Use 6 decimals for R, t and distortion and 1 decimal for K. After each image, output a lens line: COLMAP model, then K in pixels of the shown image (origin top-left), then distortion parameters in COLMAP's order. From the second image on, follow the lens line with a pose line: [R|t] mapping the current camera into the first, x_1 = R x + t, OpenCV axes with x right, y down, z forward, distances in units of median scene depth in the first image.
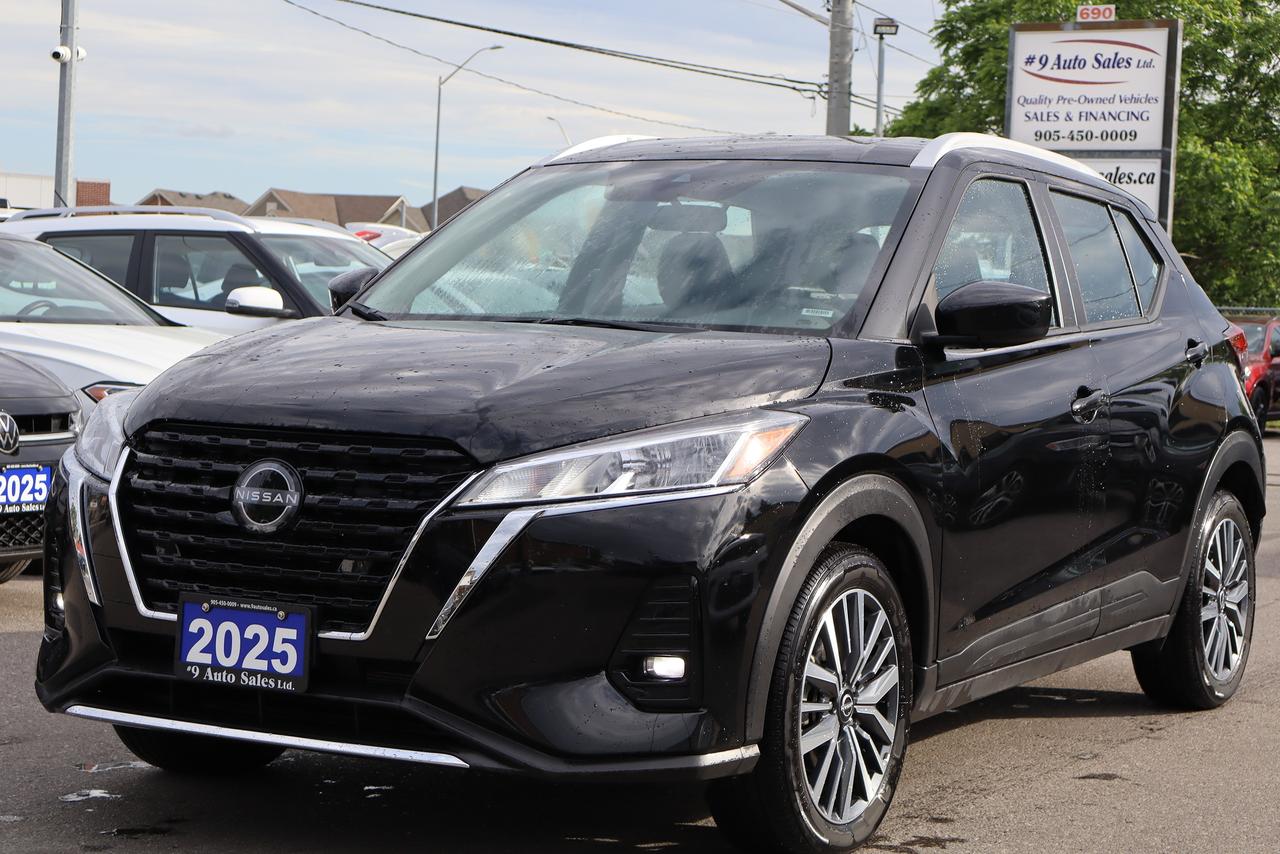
lens RADIAL K [[2571.2, 0, 640.3], [0, 2571.2, 425.8], [0, 0, 1]] dist [-0.018459, 0.000000]
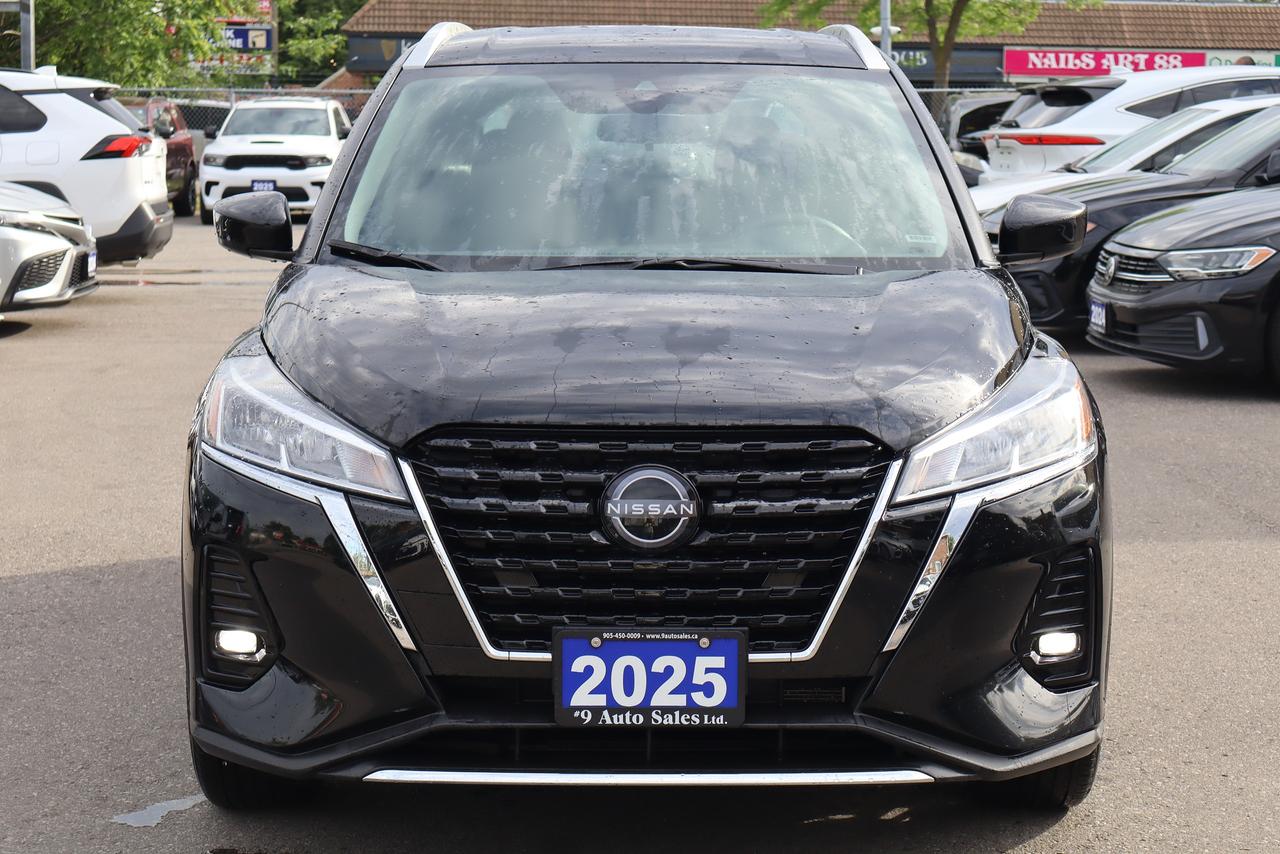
lens RADIAL K [[2571.2, 0, 639.9], [0, 2571.2, 428.3], [0, 0, 1]] dist [-0.018459, 0.000000]
pose [[0.876724, -0.087145, 0.473034, -0.563965], [0.047278, 0.994301, 0.095549, -0.083915], [-0.478665, -0.061406, 0.875848, 0.238694]]
